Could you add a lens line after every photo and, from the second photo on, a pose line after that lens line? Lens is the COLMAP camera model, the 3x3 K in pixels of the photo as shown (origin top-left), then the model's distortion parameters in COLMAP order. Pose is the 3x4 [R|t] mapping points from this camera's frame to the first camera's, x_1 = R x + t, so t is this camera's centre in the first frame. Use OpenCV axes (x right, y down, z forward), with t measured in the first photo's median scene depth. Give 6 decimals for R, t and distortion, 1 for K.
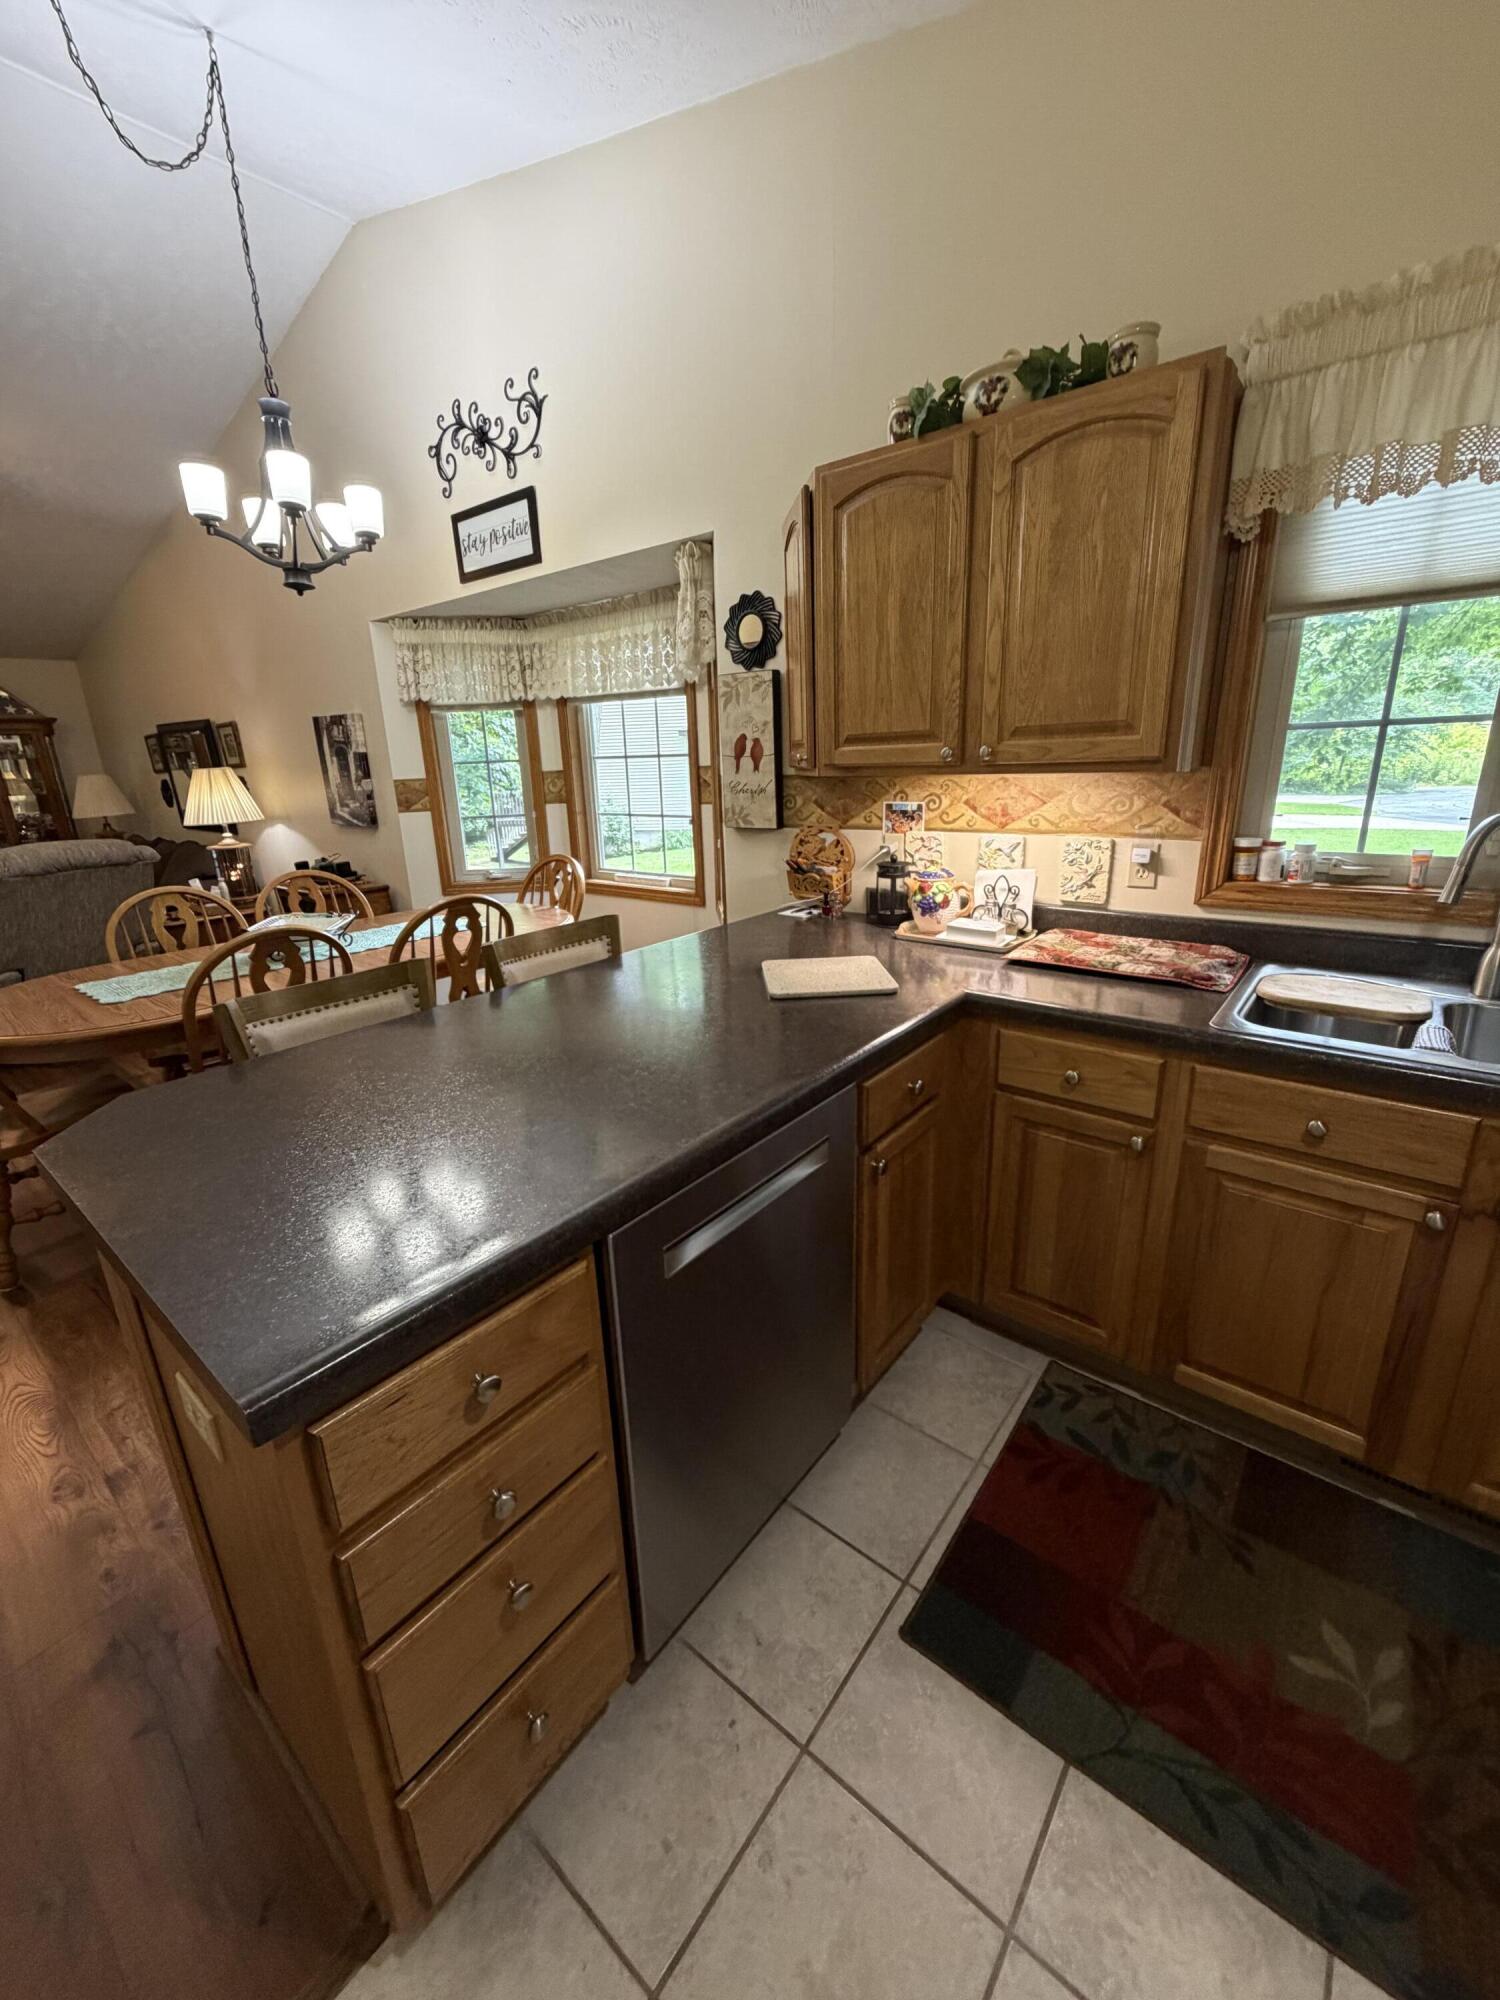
lens RADIAL K [[799.3, 0, 746.7], [0, 799.3, 995.6], [0, 0, 1]] dist [0.003450, -0.000015]
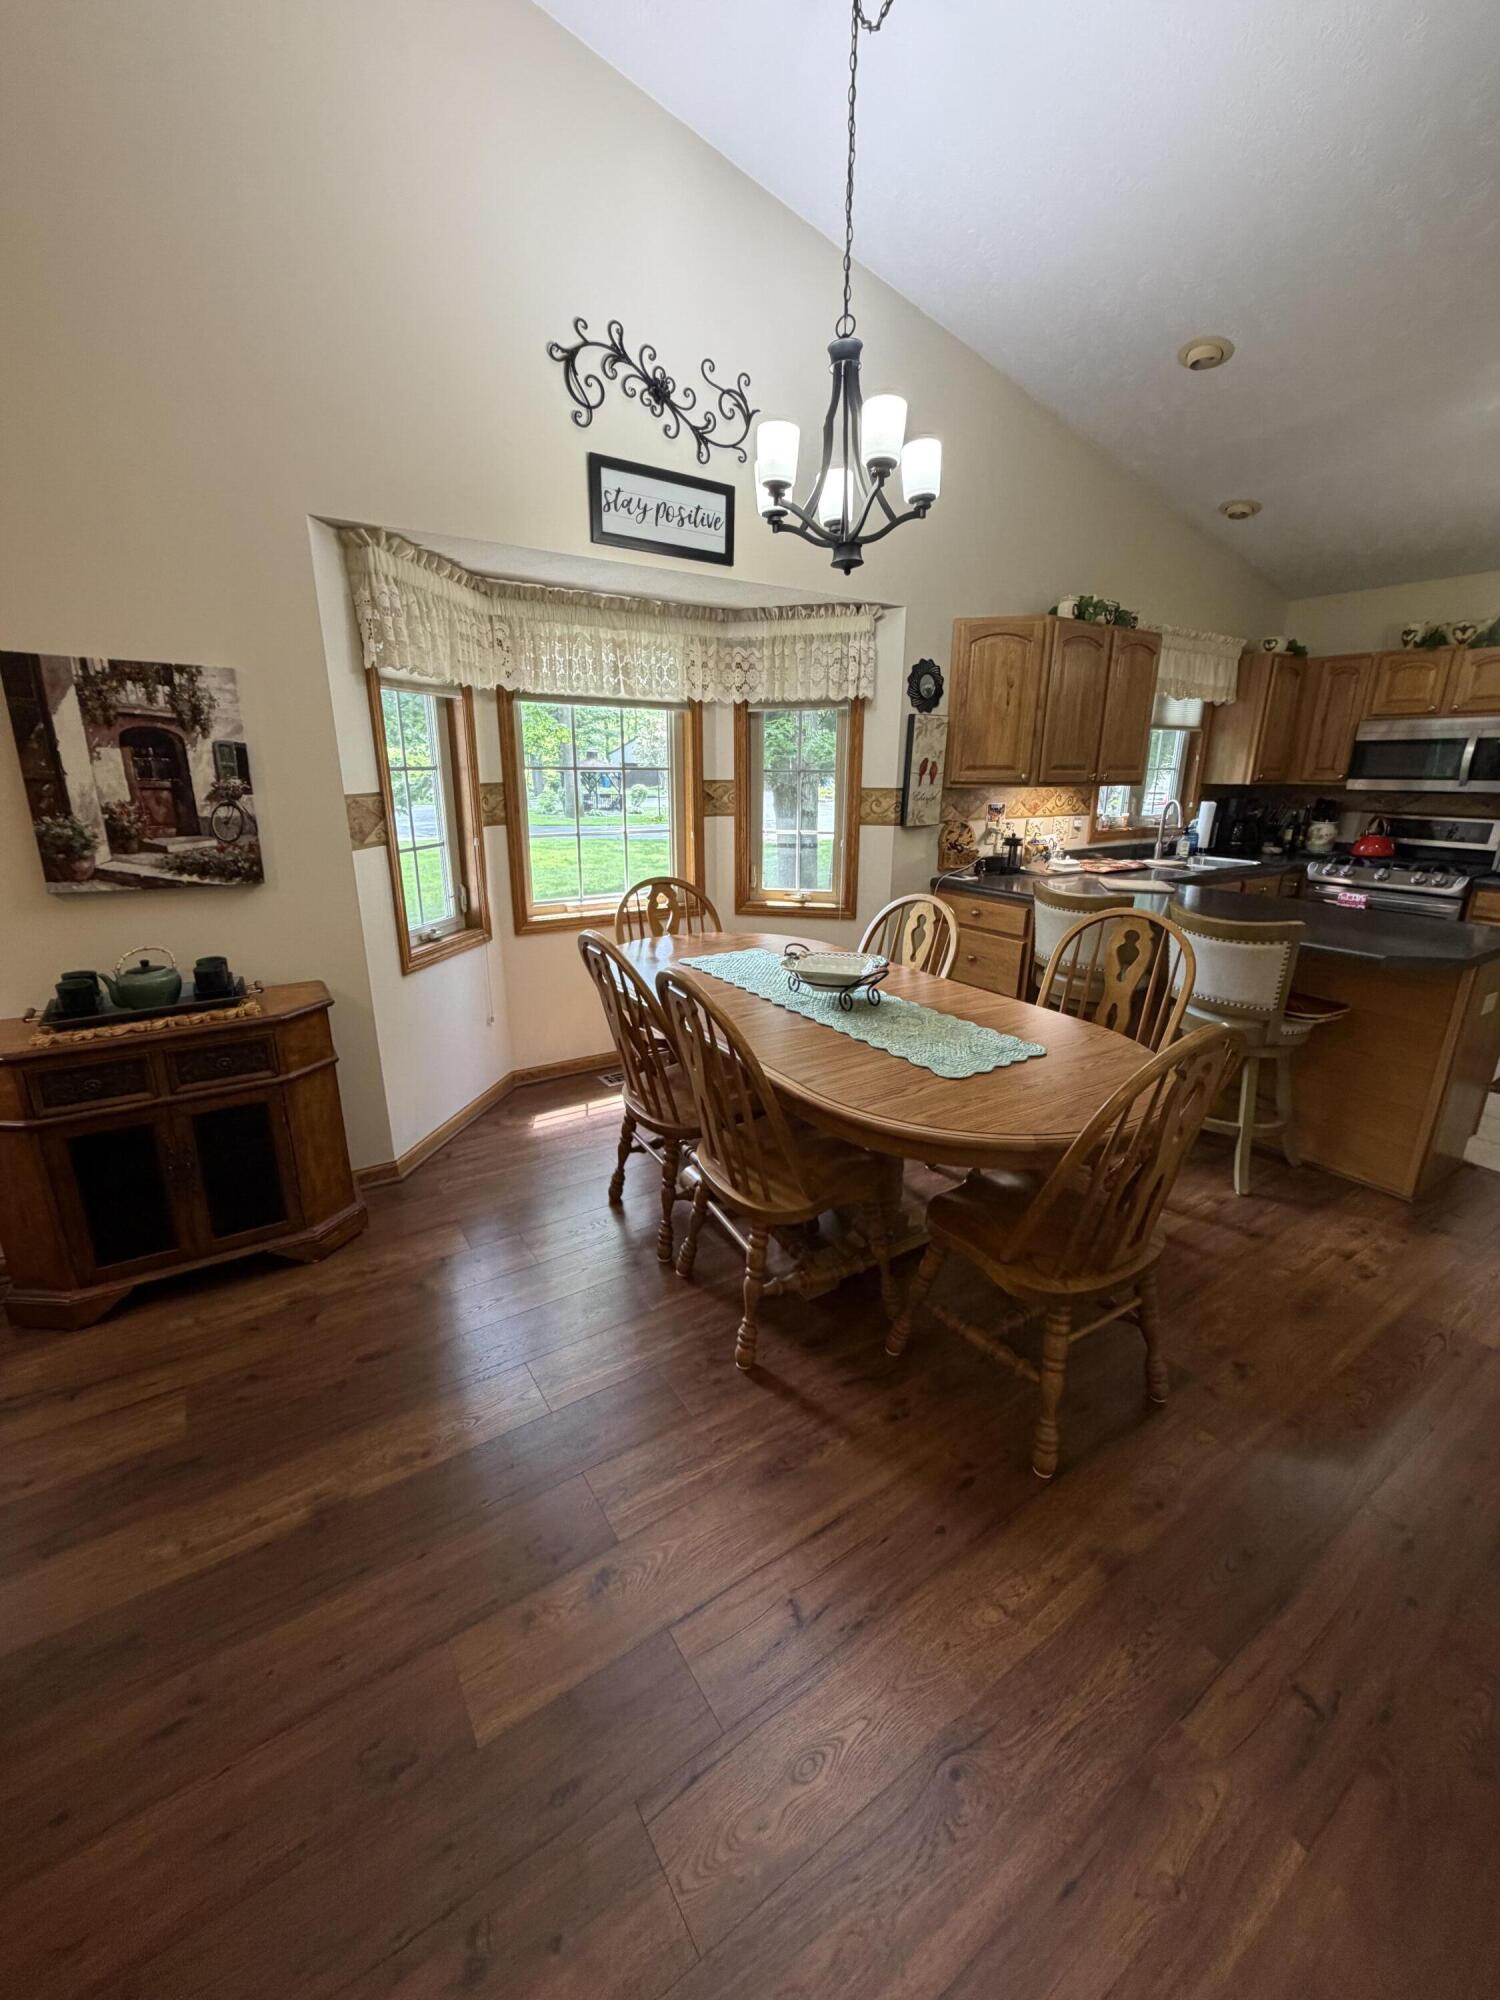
lens RADIAL K [[799.3, 0, 749.6], [0, 799.3, 994.4], [0, 0, 1]] dist [0.003450, -0.000015]
pose [[0.291277, -0.231262, 0.928265, -2.135089], [0.260399, 0.952867, 0.155682, -0.333561], [-0.920516, 0.196372, 0.337769, 1.286726]]
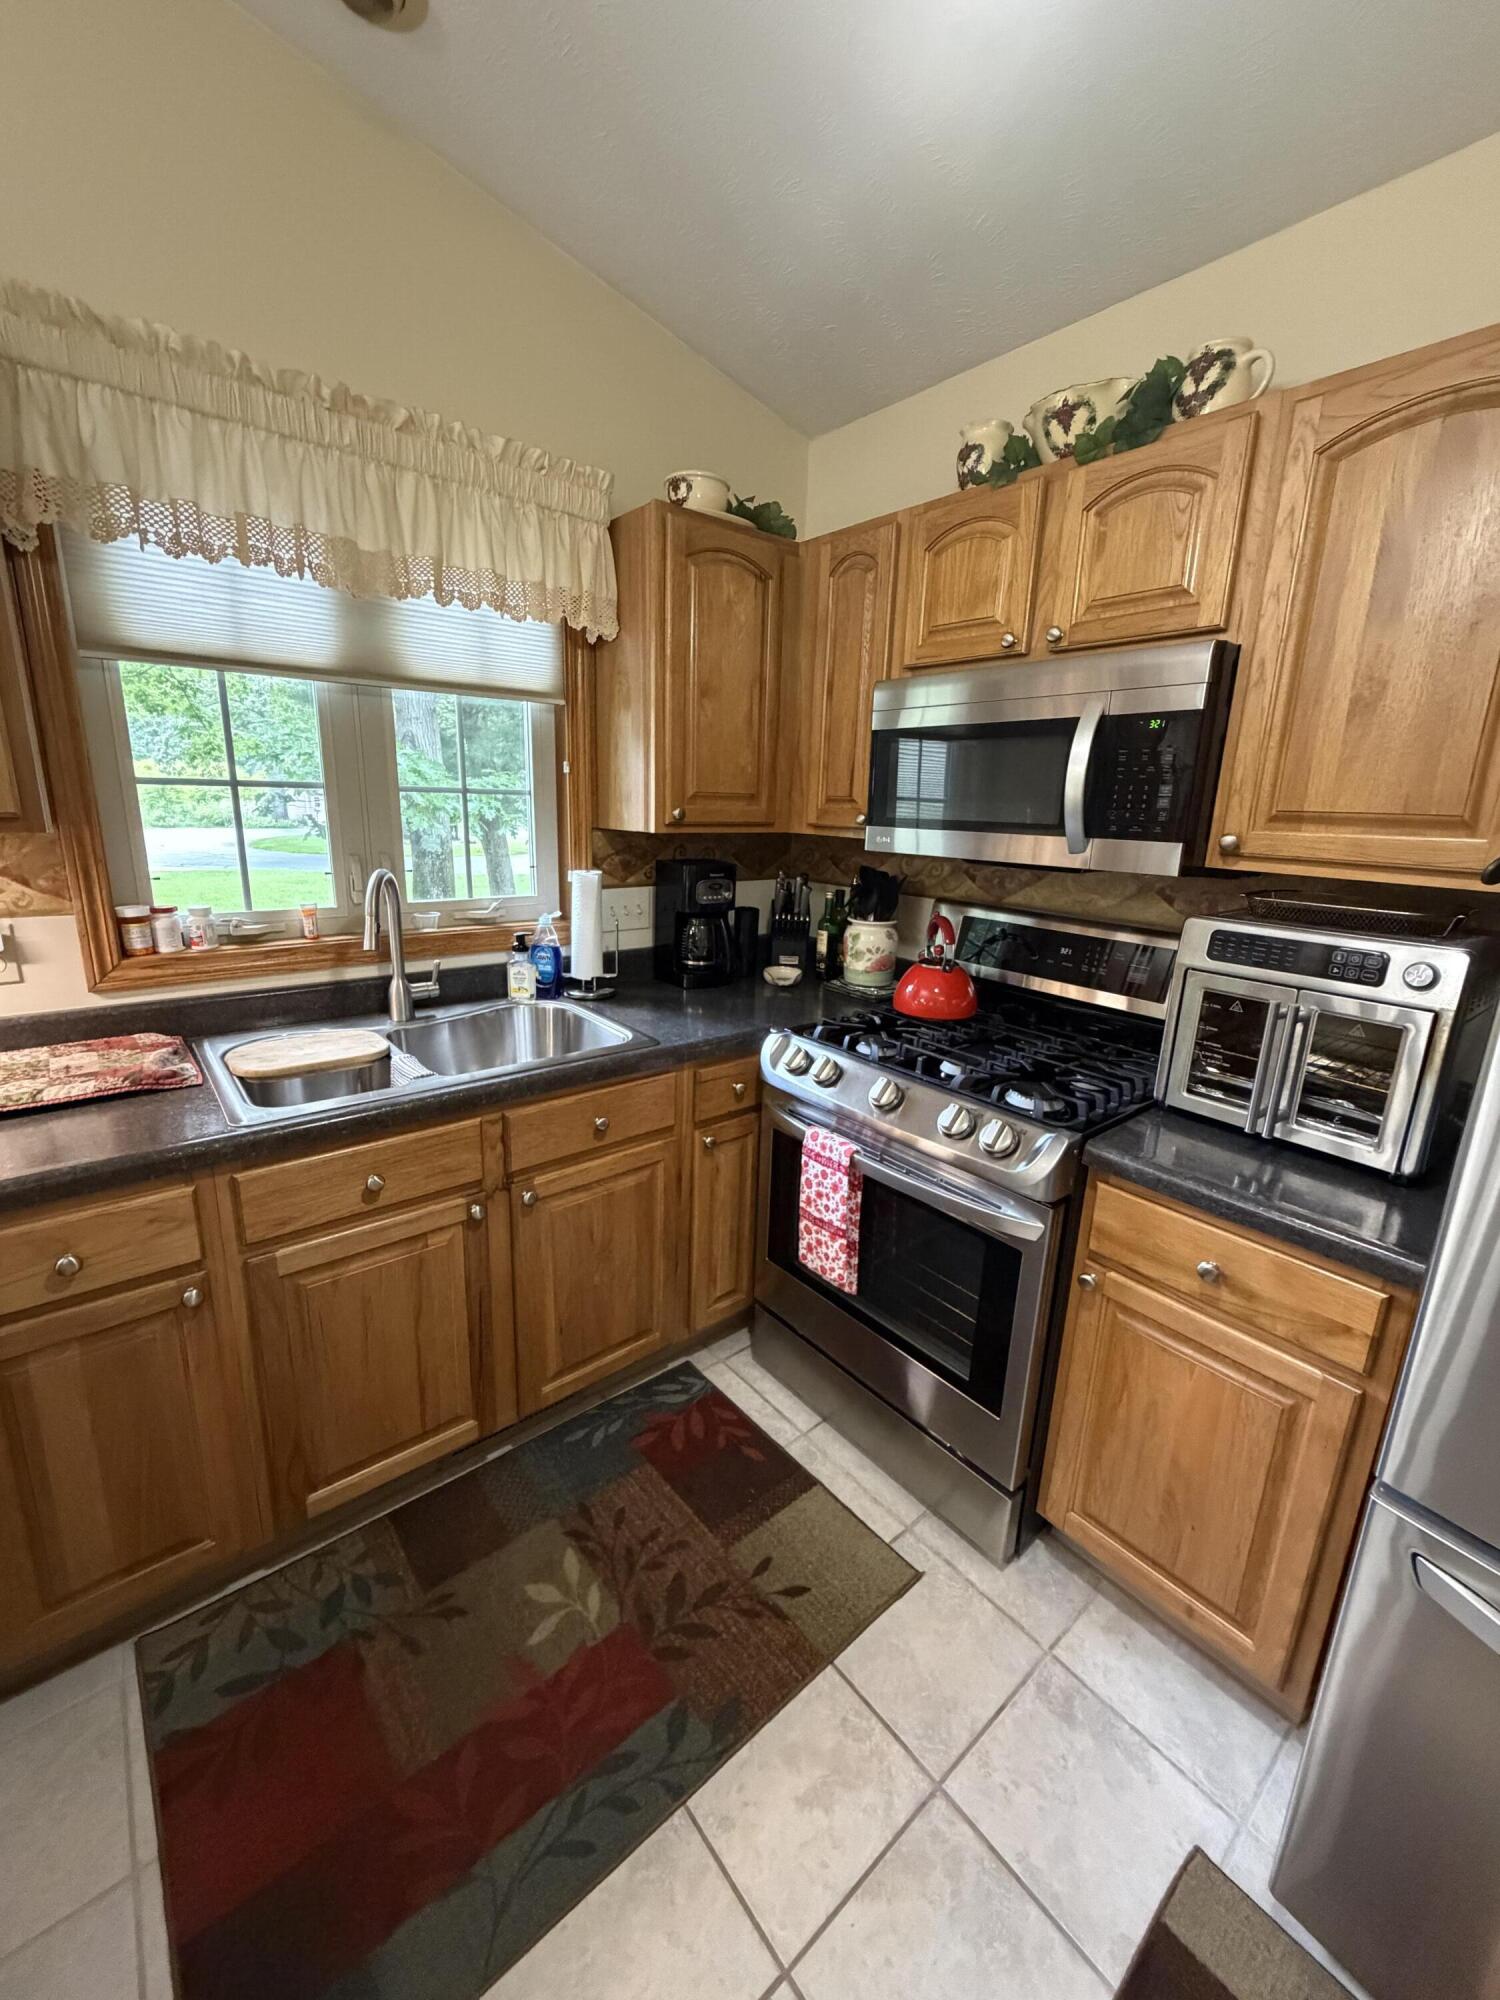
lens RADIAL K [[799.3, 0, 753.3], [0, 799.3, 995.4], [0, 0, 1]] dist [0.003450, -0.000015]
pose [[0.194480, -0.199653, 0.960373, -0.090988], [0.247167, 0.957450, 0.148993, -0.070485], [-0.949256, 0.208397, 0.235552, 0.188689]]
